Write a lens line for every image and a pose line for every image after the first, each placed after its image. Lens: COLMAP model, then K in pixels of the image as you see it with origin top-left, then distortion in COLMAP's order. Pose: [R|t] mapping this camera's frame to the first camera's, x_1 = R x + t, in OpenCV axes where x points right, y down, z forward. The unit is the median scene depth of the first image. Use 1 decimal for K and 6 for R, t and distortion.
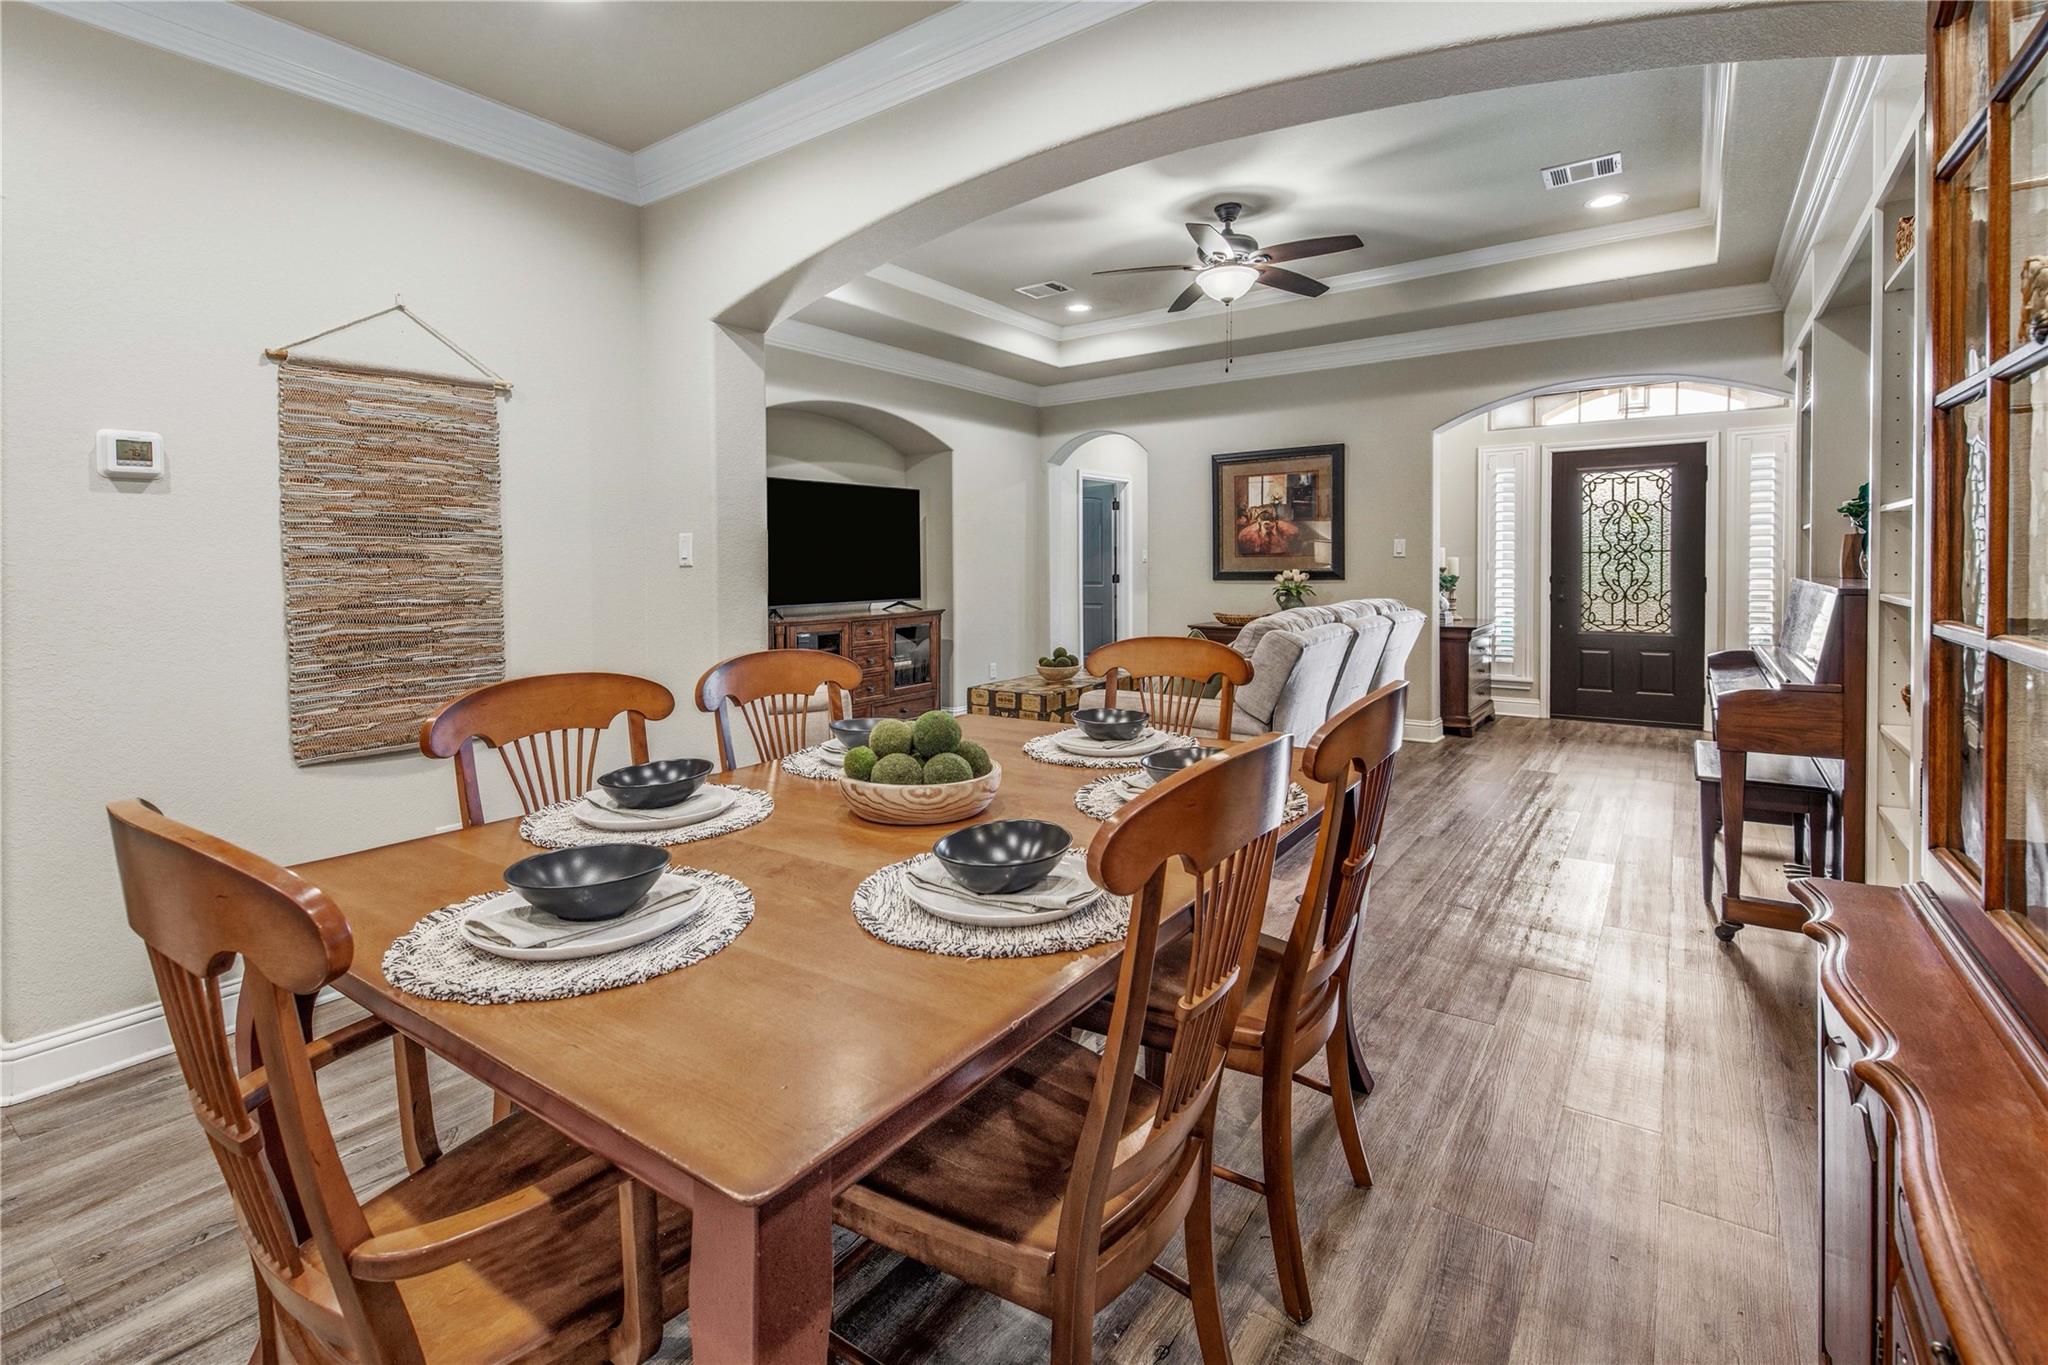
lens RADIAL K [[959.5, 0, 1008.6], [0, 959.5, 604.1], [0, 0, 1]] dist [0.008654, -0.000648]
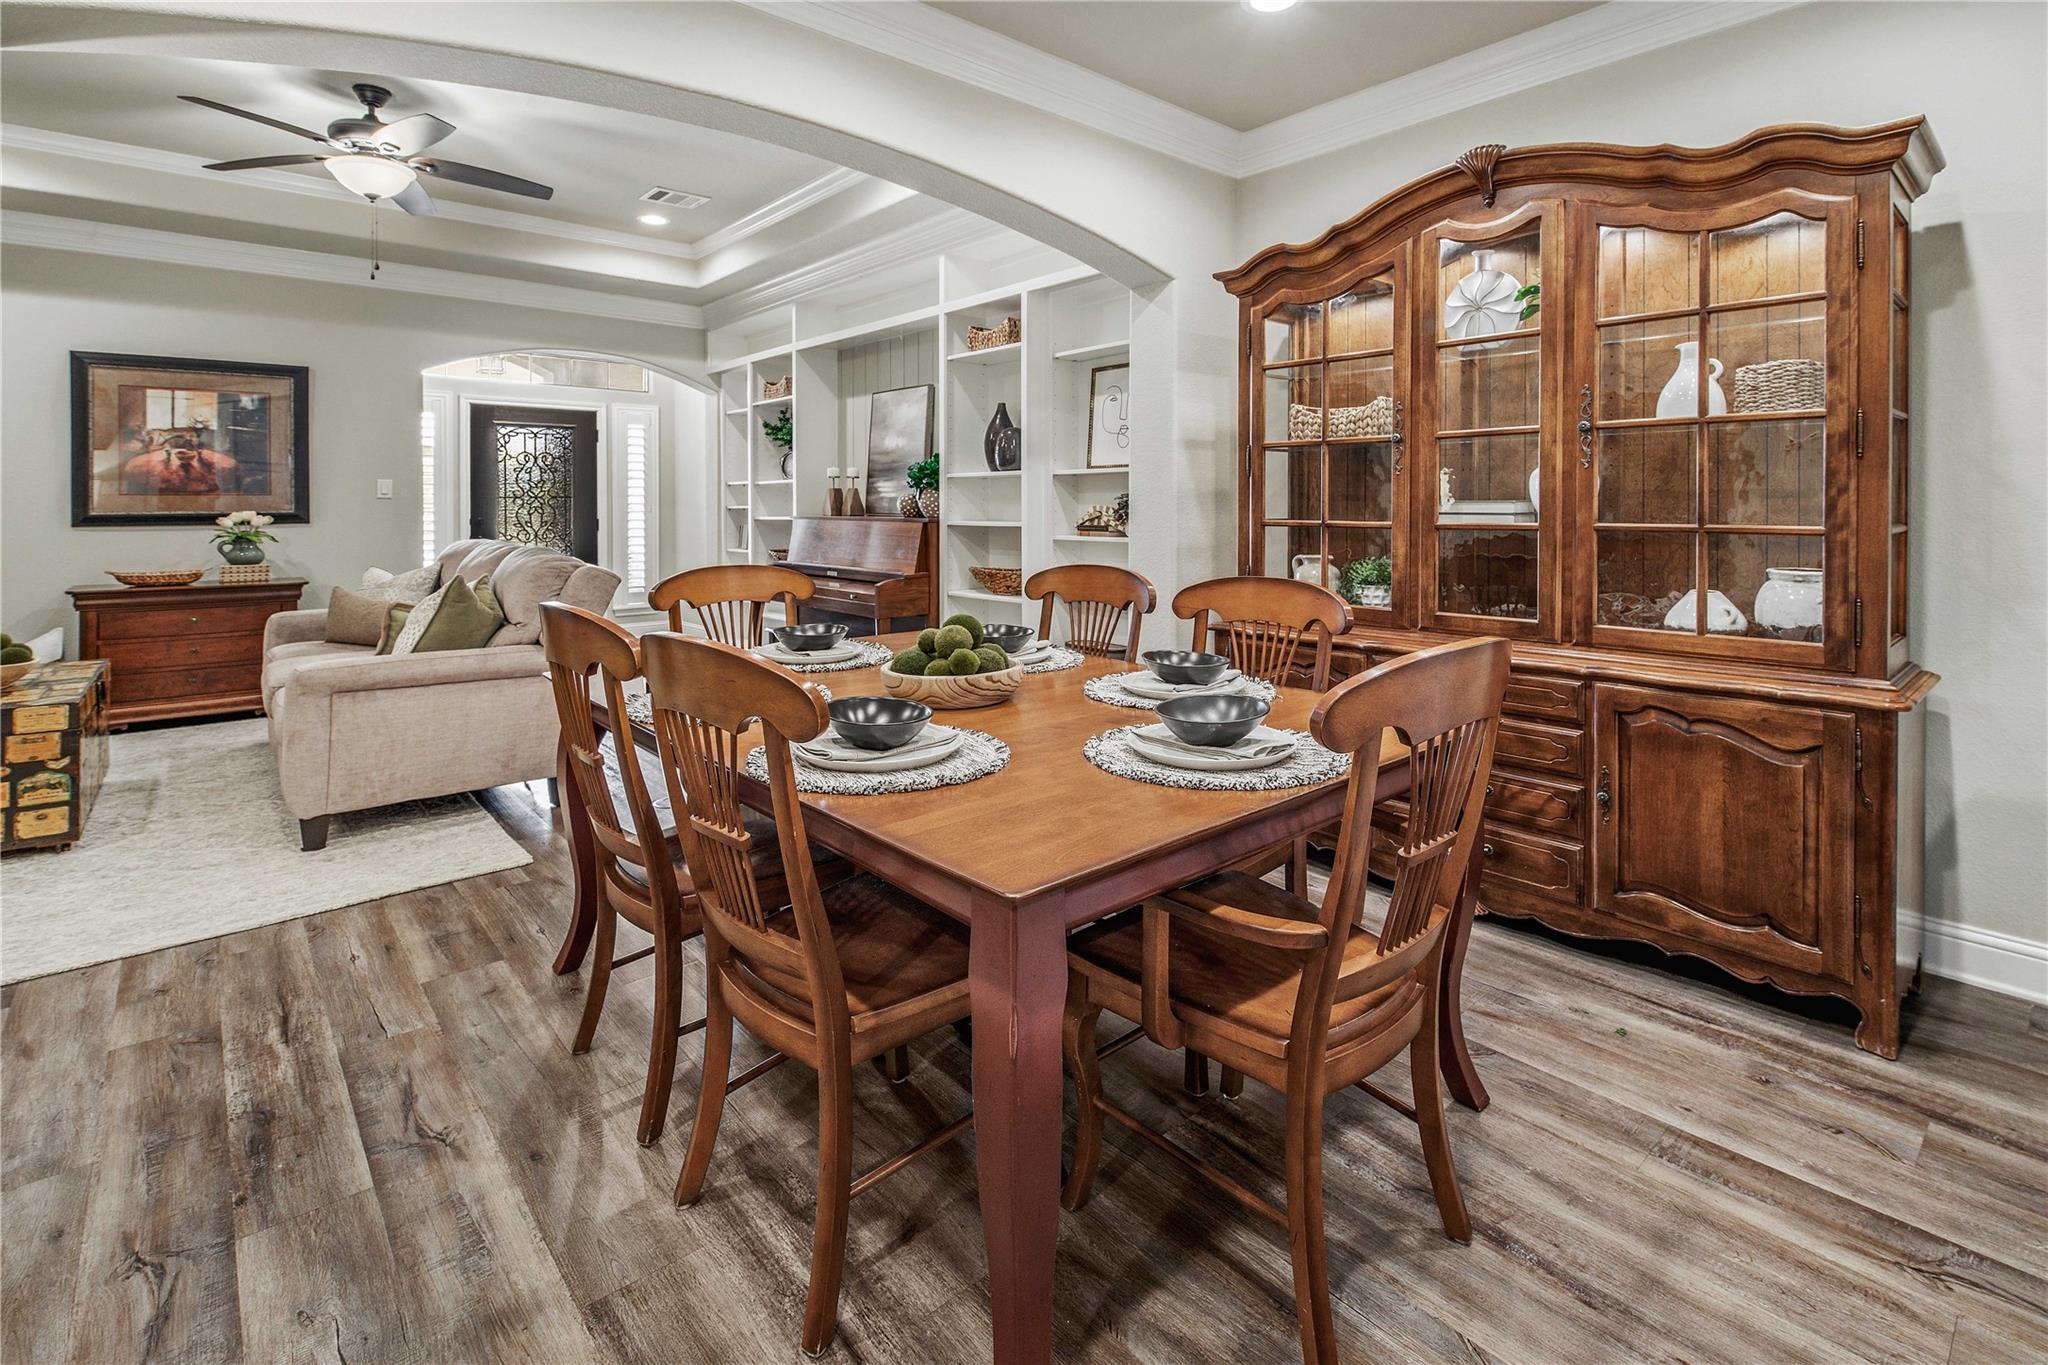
lens RADIAL K [[930.9, 0, 1041.2], [0, 930.9, 505.2], [0, 0, 1]] dist [0.009125, -0.003577]
pose [[0.216404, 0.011437, 0.976237, -0.329541], [0.039653, 0.999003, -0.020494, 0.001273], [-0.975498, 0.043146, 0.215735, 0.179186]]
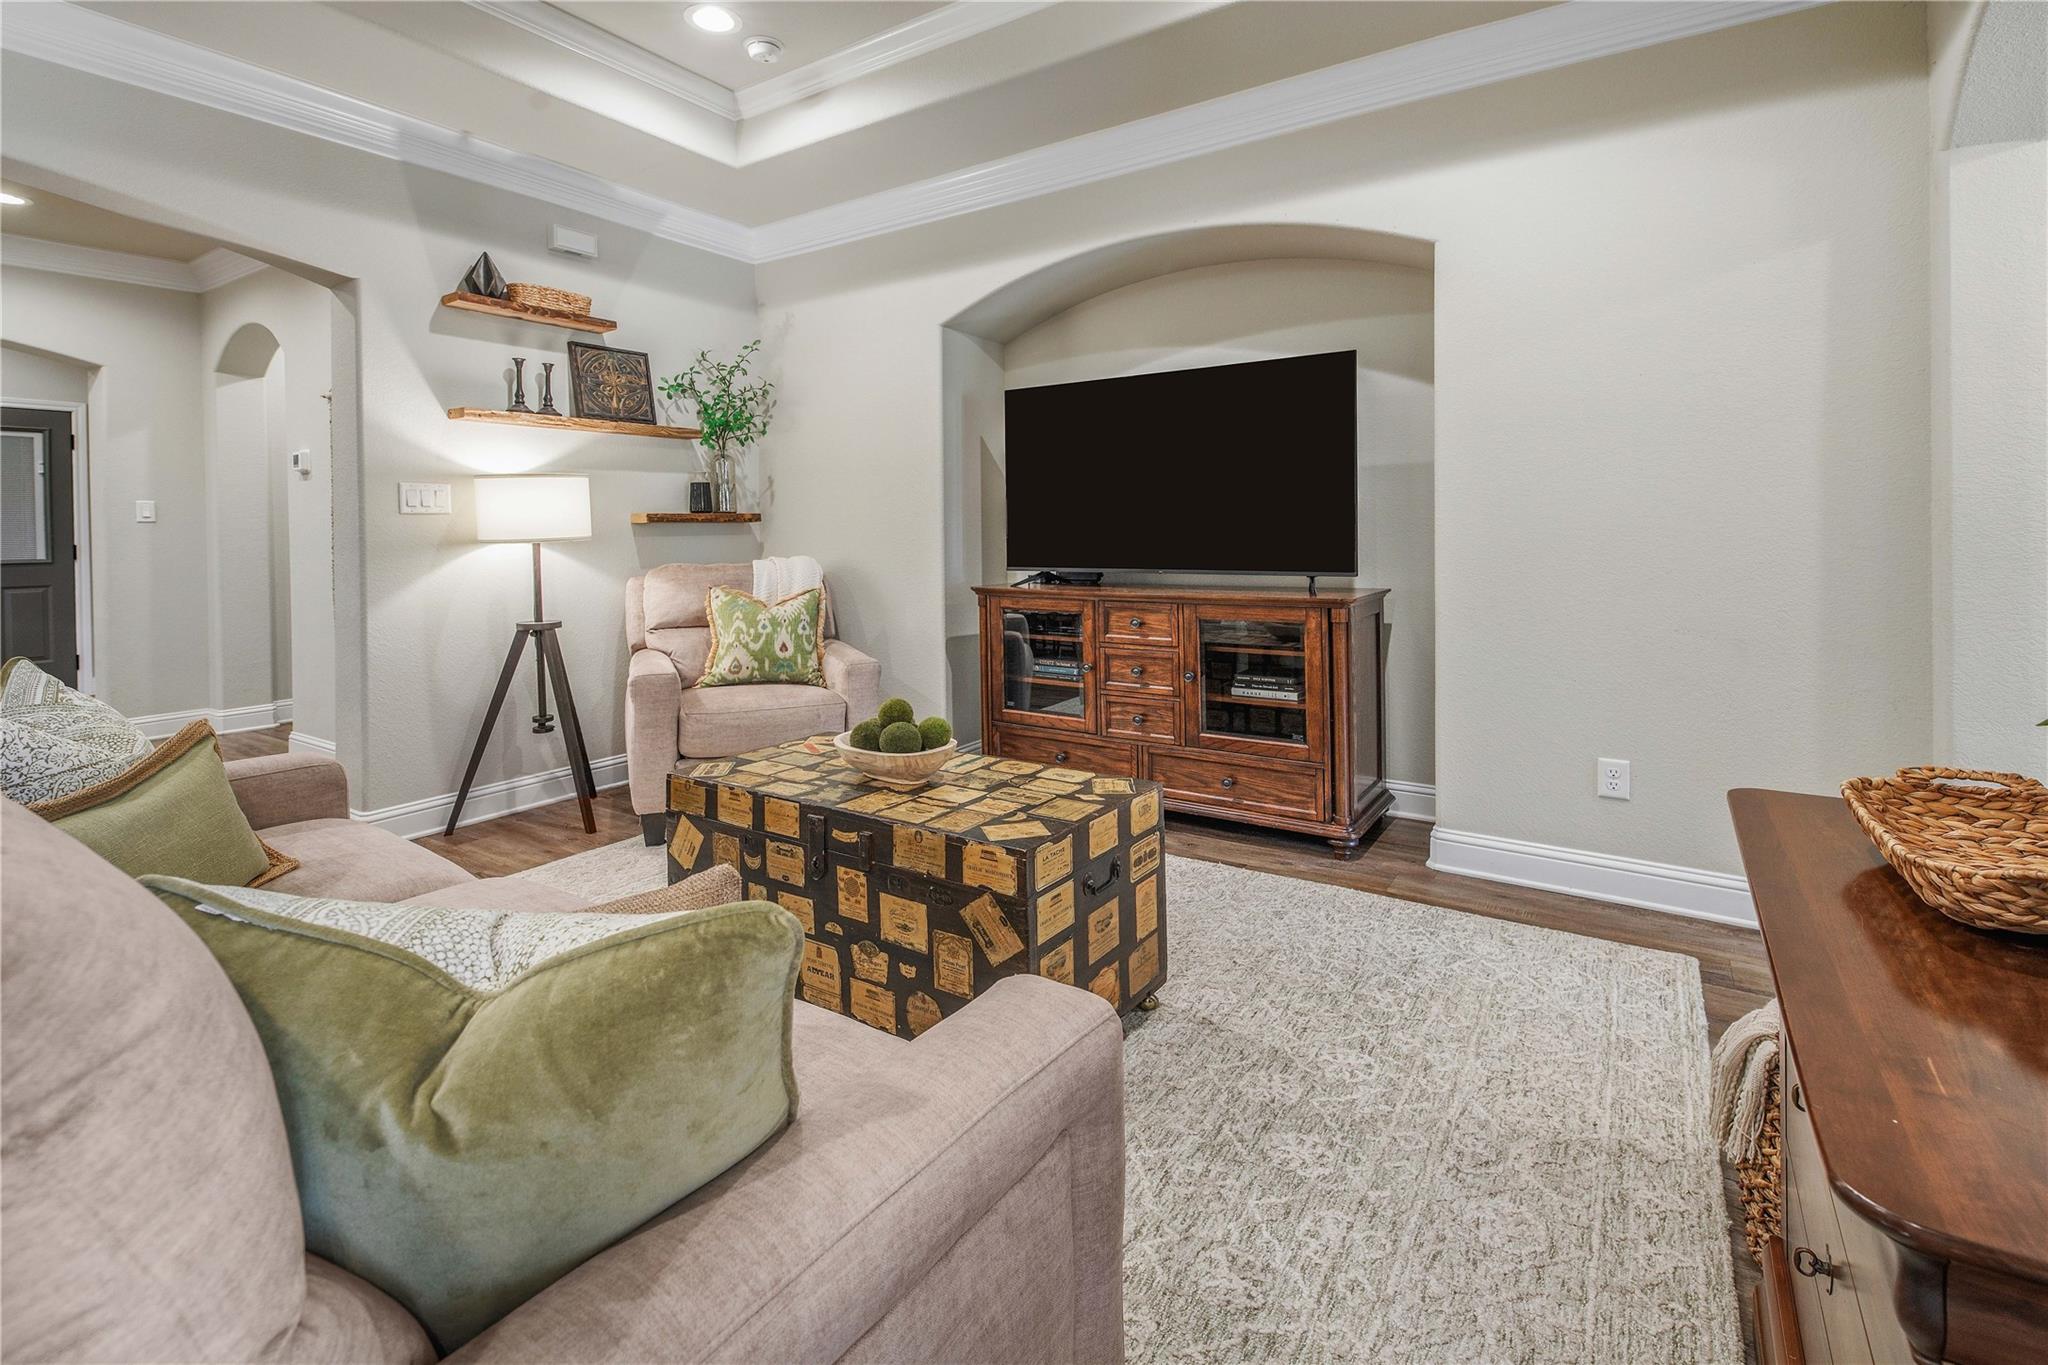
lens RADIAL K [[930.9, 0, 1074.8], [0, 930.9, 533.0], [0, 0, 1]] dist [0.009125, -0.003577]
pose [[0.043912, 0.015872, -0.998909, 0.398617], [-0.030054, 0.999442, 0.014559, -0.031662], [0.998583, 0.029382, 0.044365, 0.907955]]
